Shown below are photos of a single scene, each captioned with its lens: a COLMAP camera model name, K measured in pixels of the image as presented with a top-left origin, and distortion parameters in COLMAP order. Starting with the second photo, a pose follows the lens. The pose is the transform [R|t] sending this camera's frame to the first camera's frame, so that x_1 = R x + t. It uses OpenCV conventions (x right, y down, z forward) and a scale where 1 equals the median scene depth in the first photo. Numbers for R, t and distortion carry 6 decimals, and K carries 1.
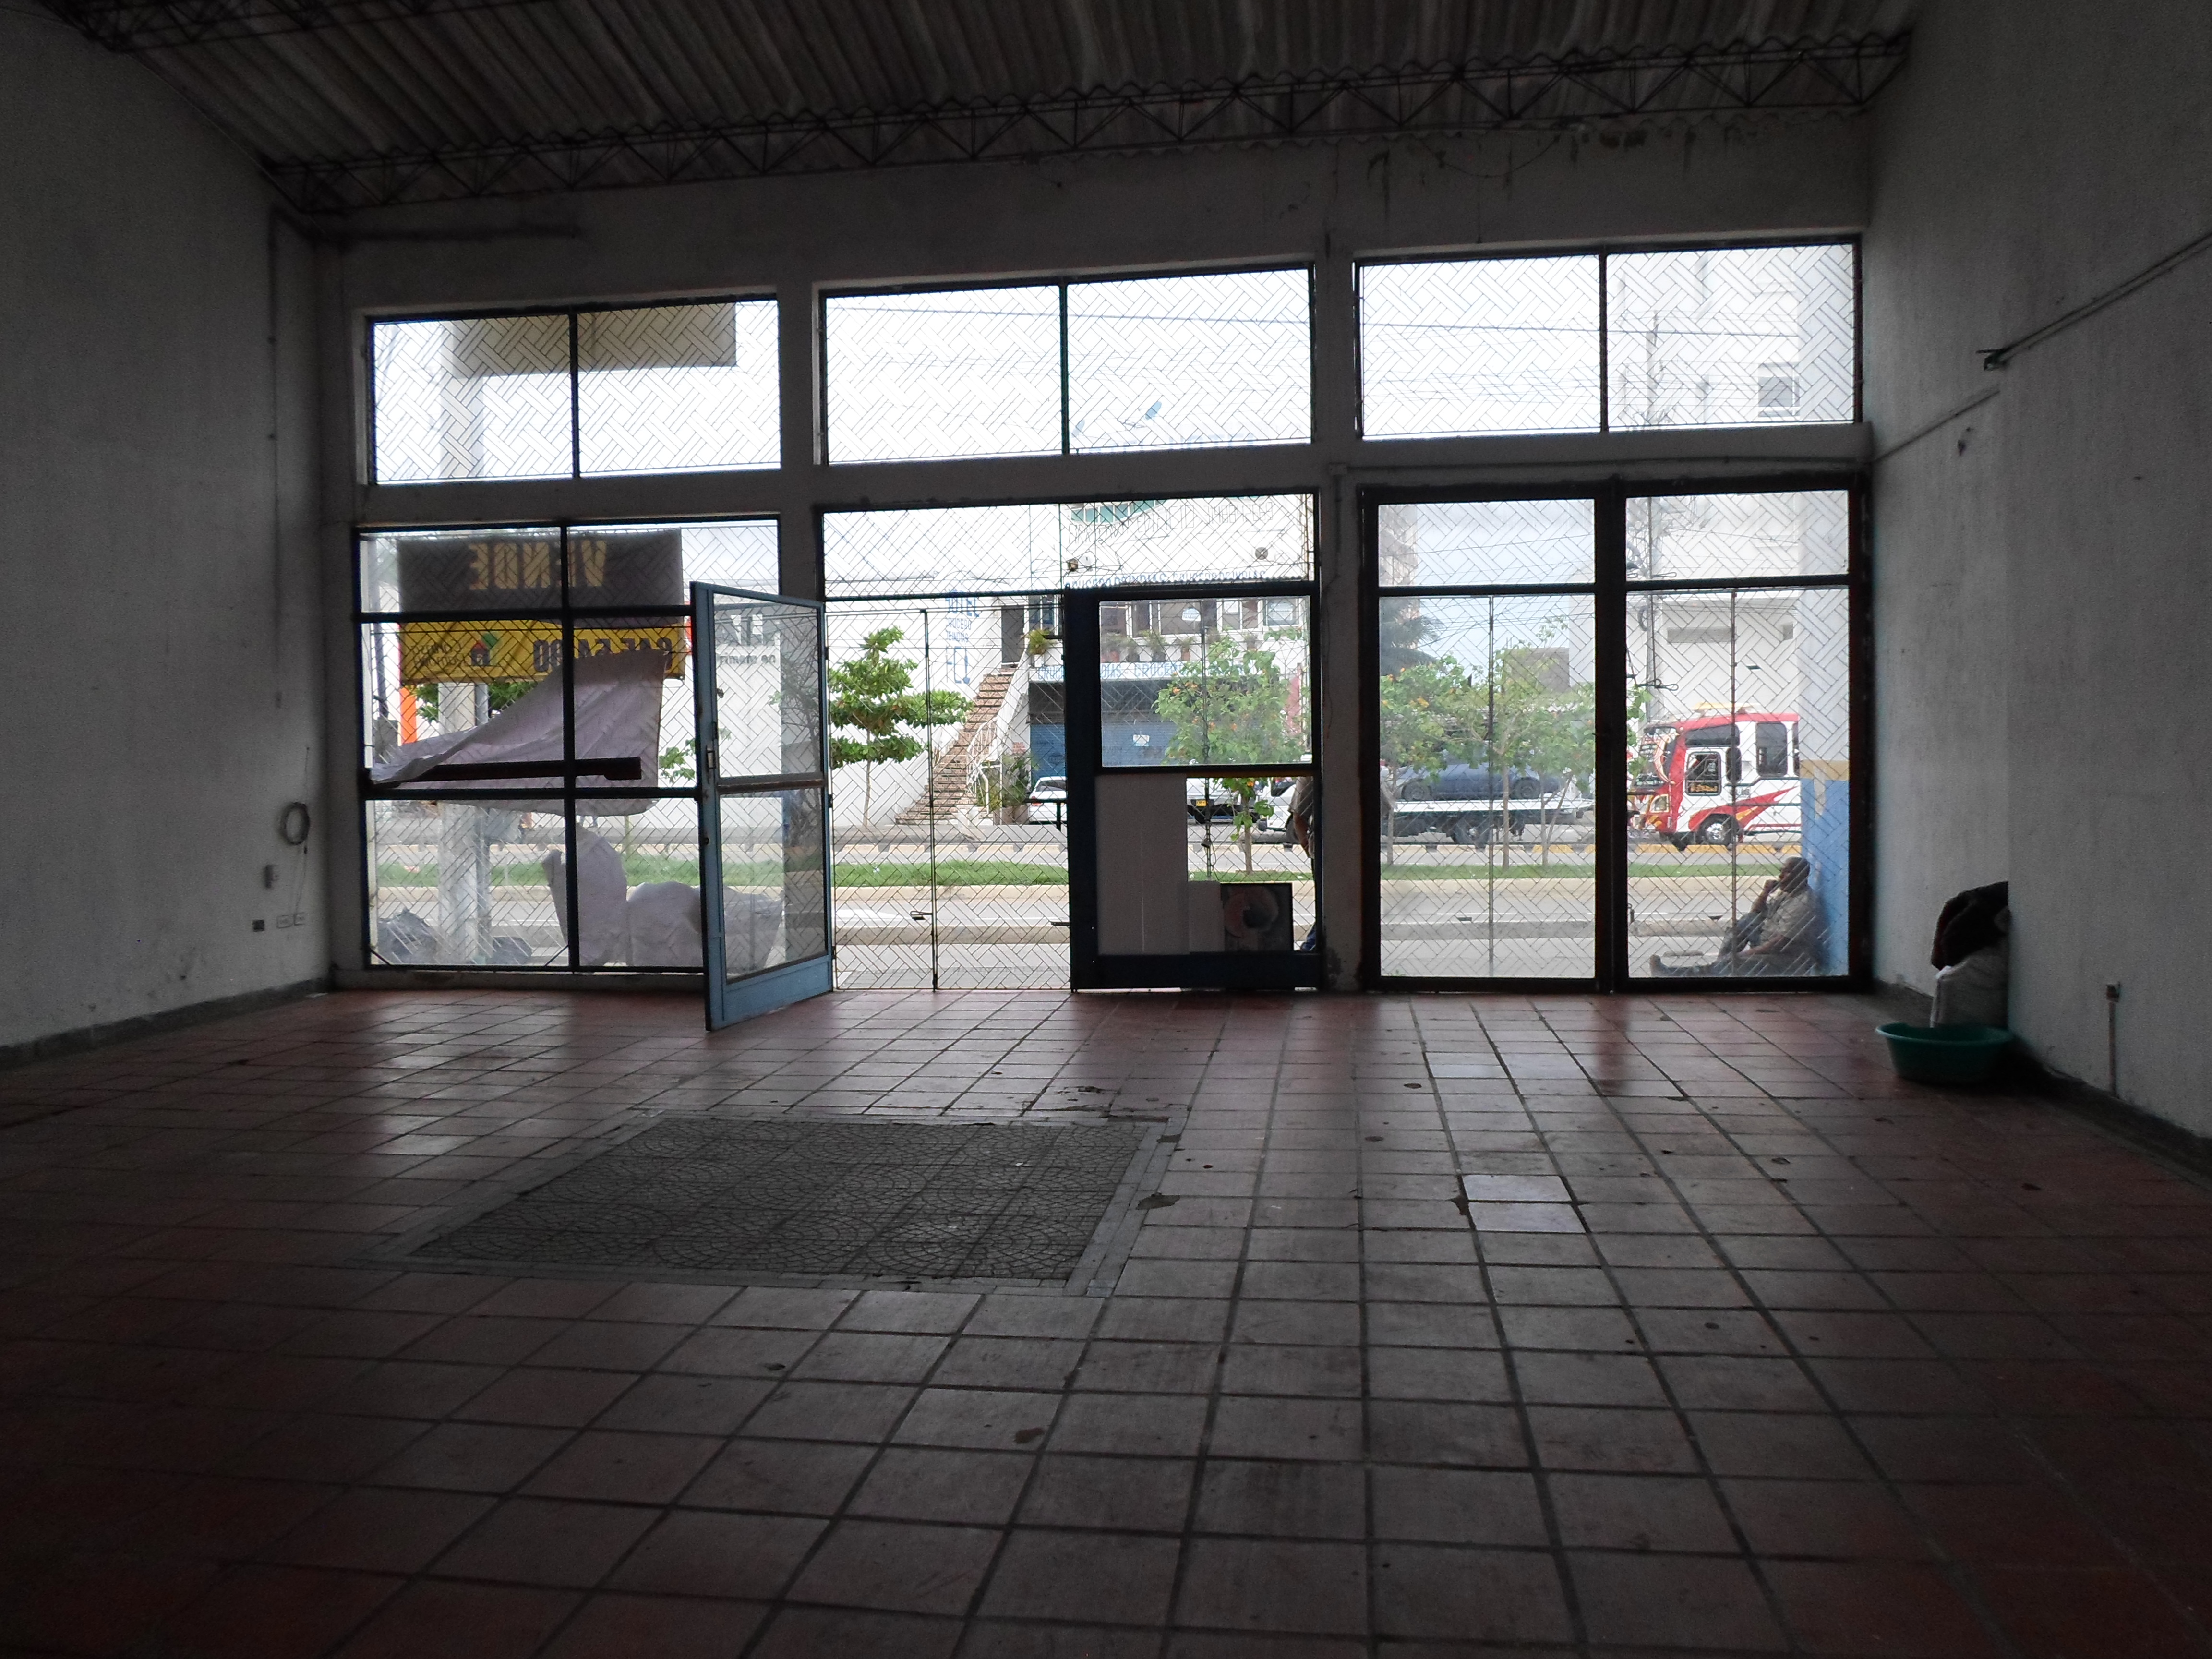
lens RADIAL K [[1688.1, 0, 1106.0], [0, 1688.1, 829.5], [0, 0, 1]] dist [-0.033450, -0.006368]
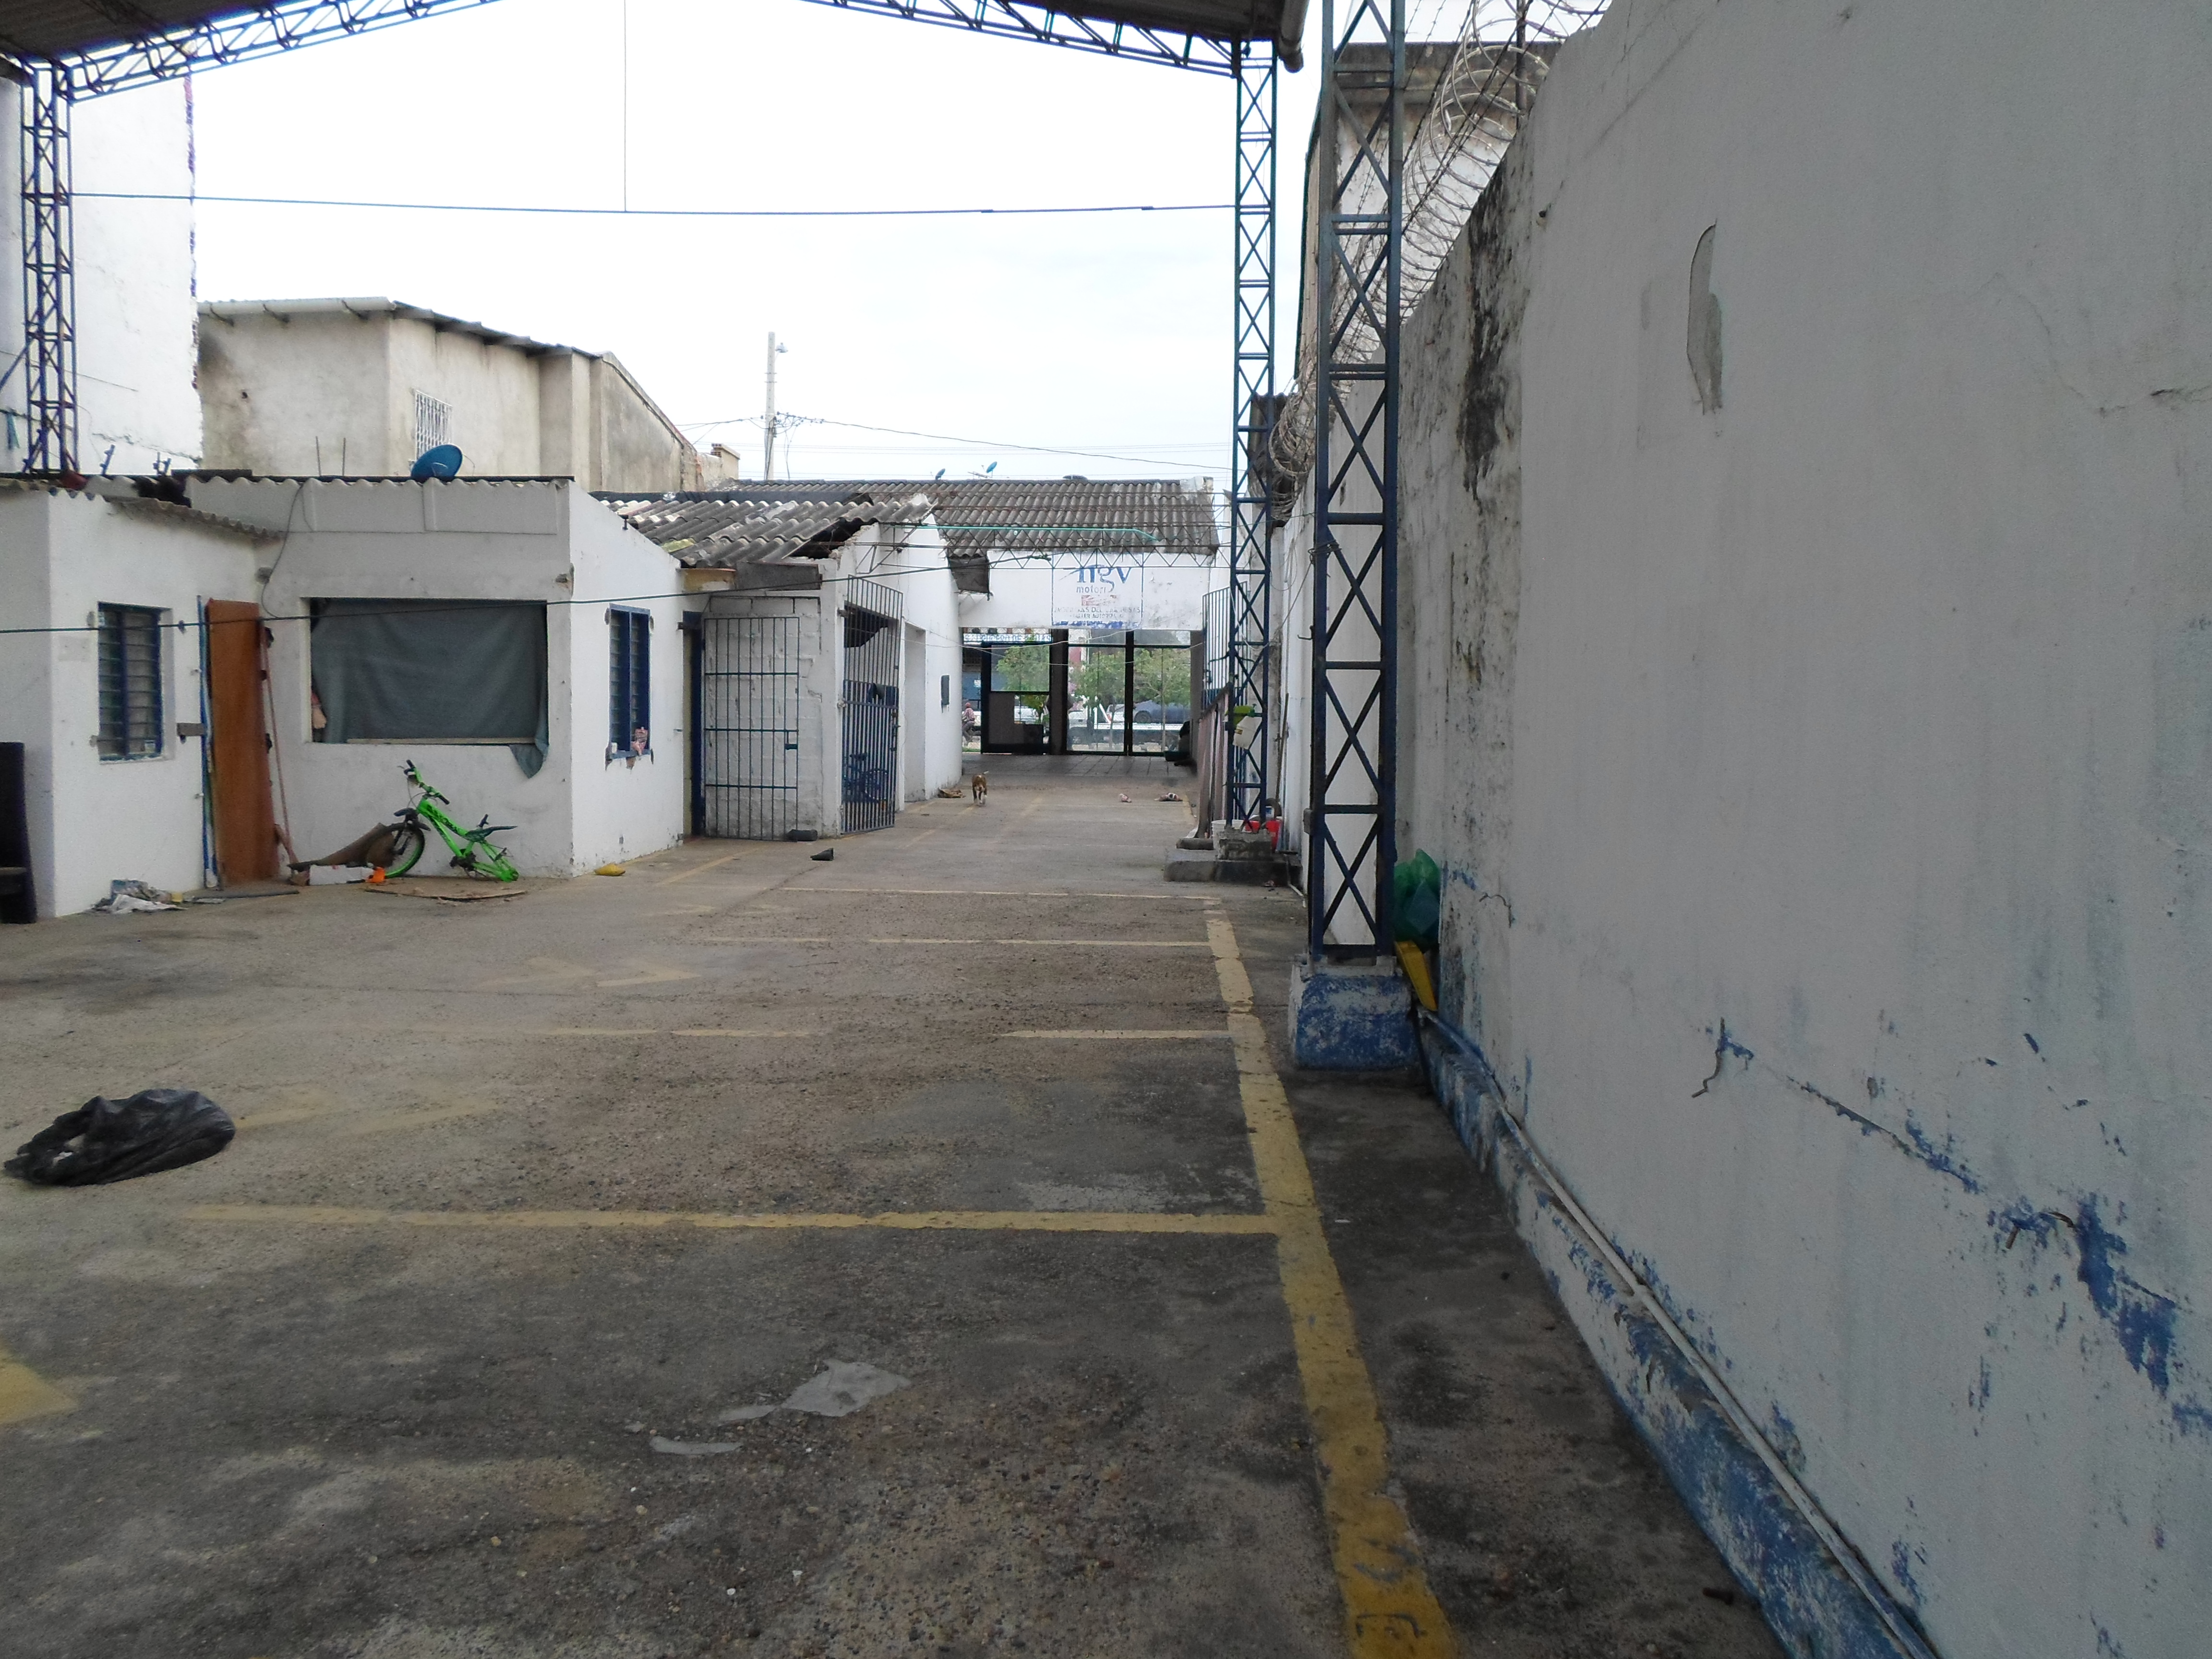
lens RADIAL K [[1690.3, 0, 1106.0], [0, 1690.3, 829.5], [0, 0, 1]] dist [-0.040374, -0.001513]
pose [[0.993674, 0.019100, 0.110668, -0.155410], [-0.022579, 0.999287, 0.030272, 0.145642], [-0.110010, -0.032579, 0.993396, -2.670465]]
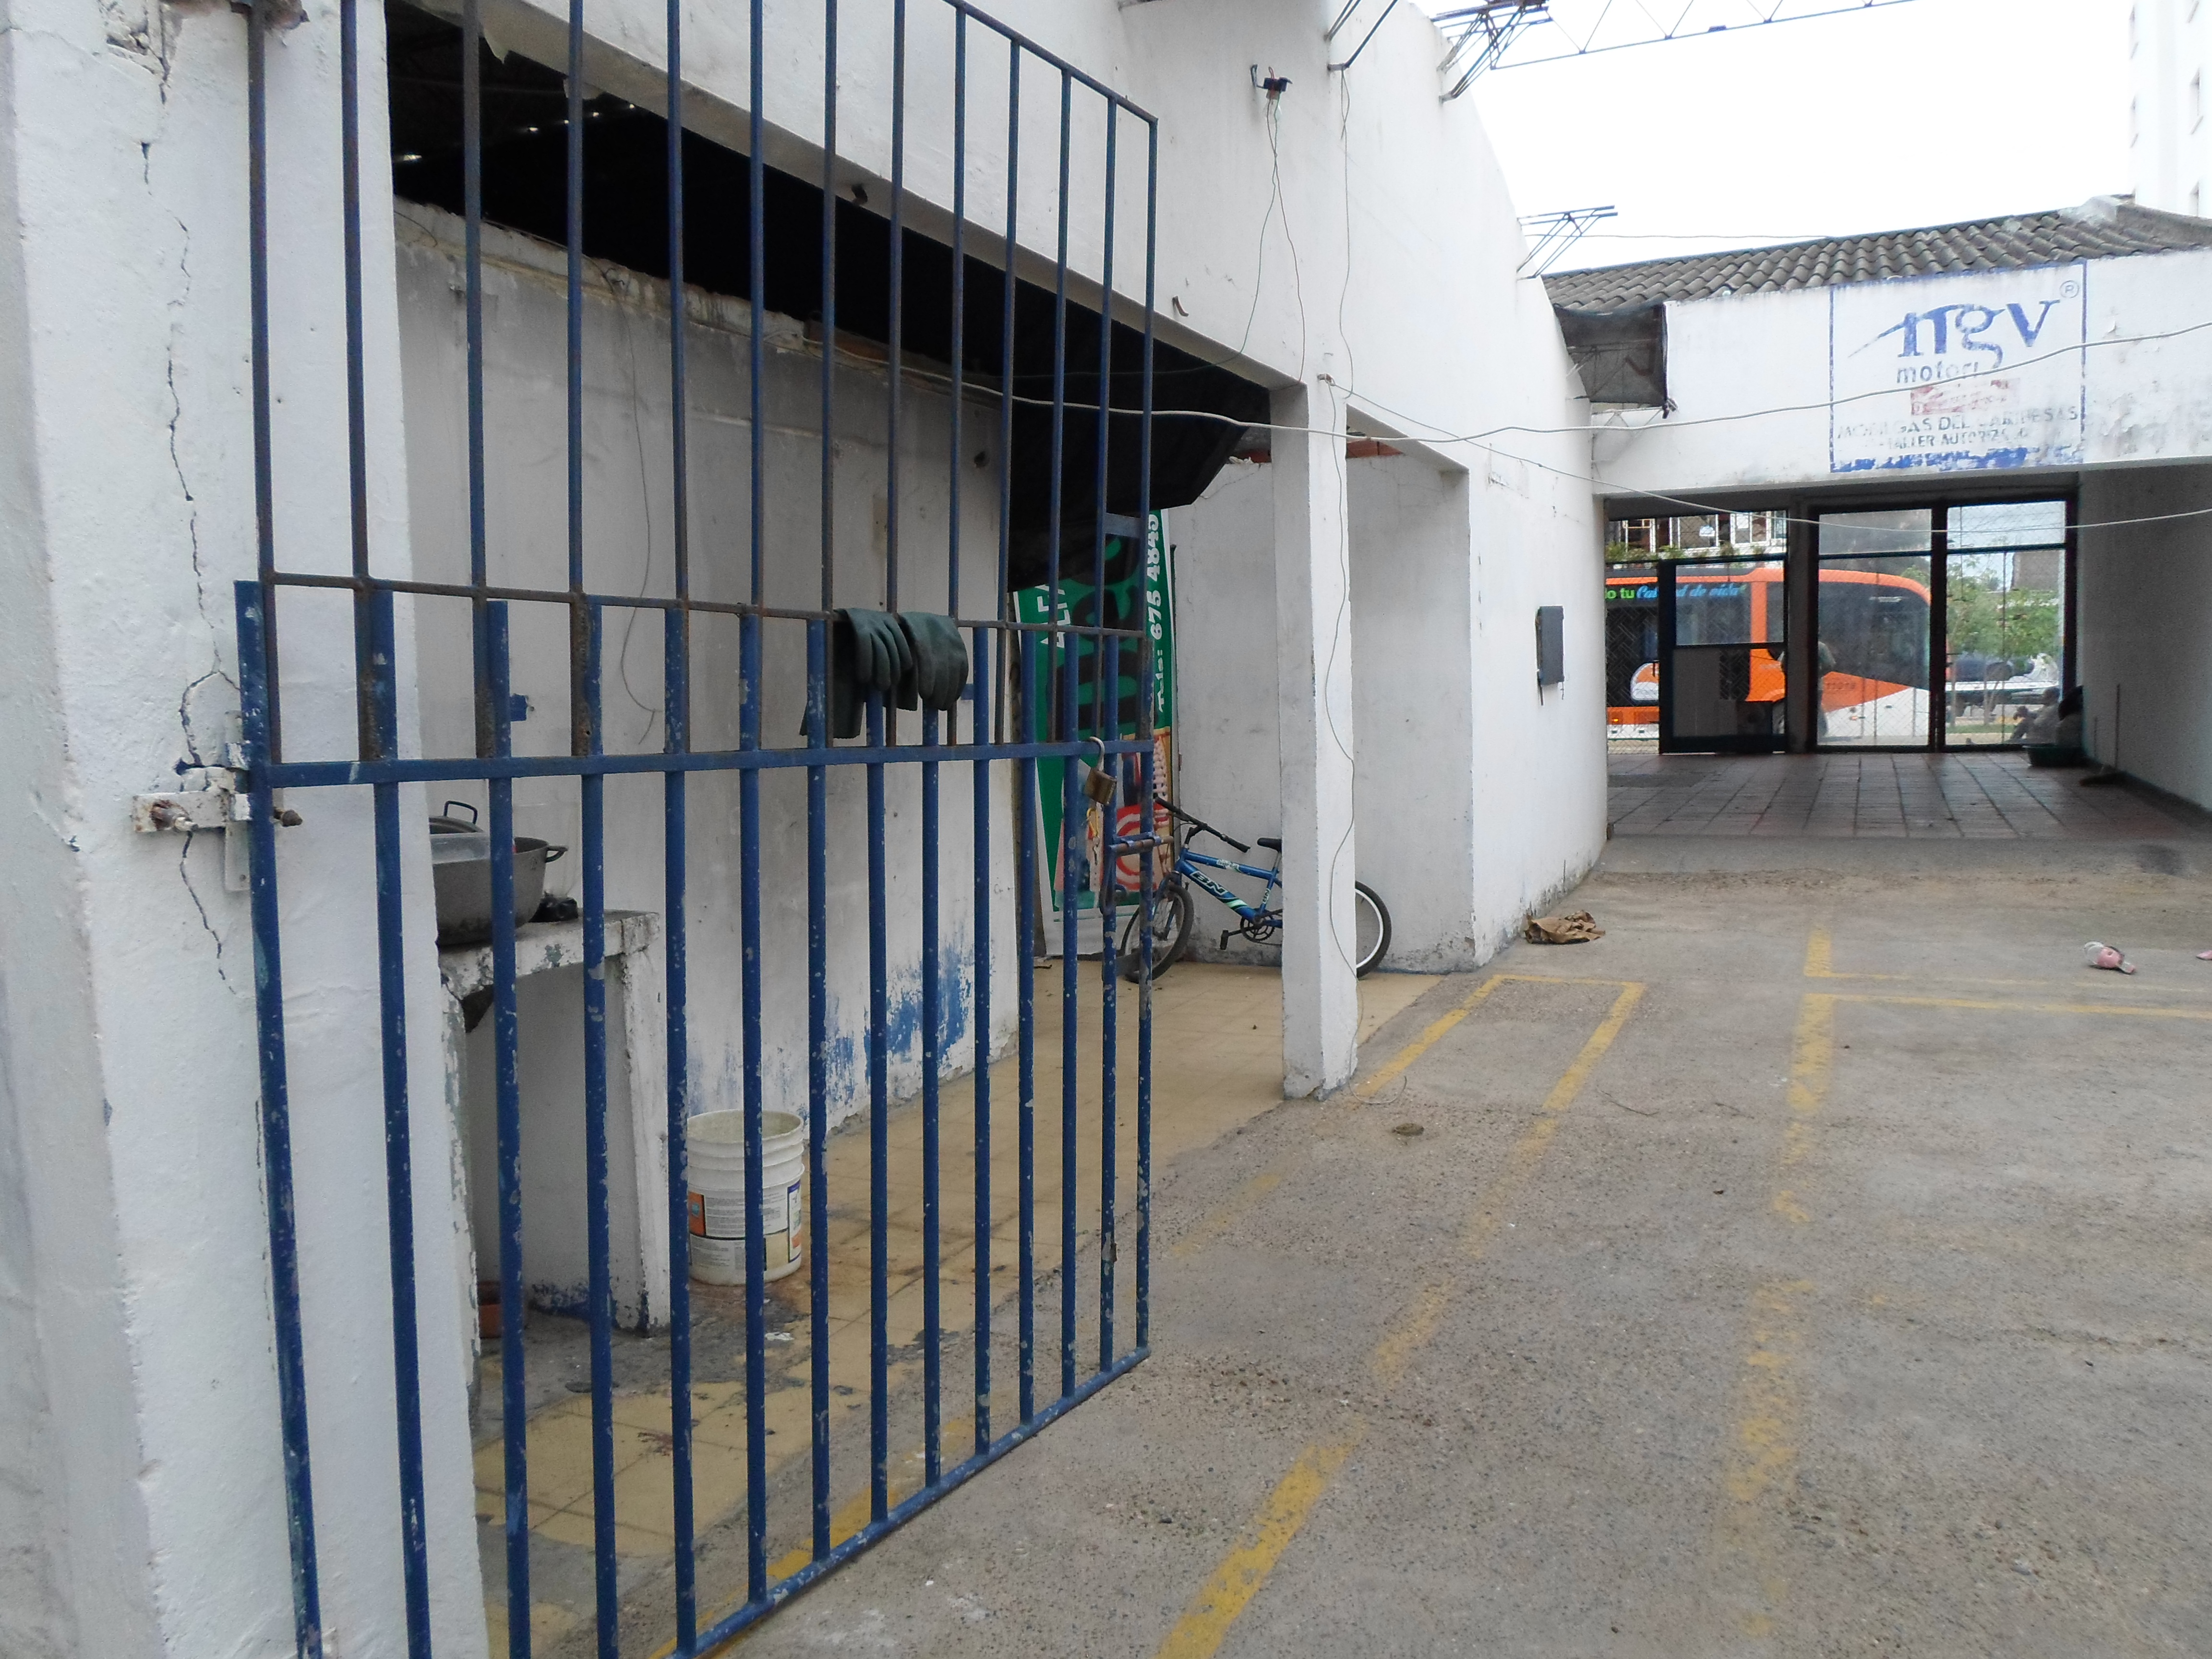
lens RADIAL K [[1688.1, 0, 1106.0], [0, 1688.1, 829.5], [0, 0, 1]] dist [-0.033450, -0.006368]
pose [[0.959365, 0.010250, -0.281980, -0.093381], [0.005204, 0.998527, 0.054003, 0.076388], [0.282118, -0.053276, 0.957899, -1.226039]]
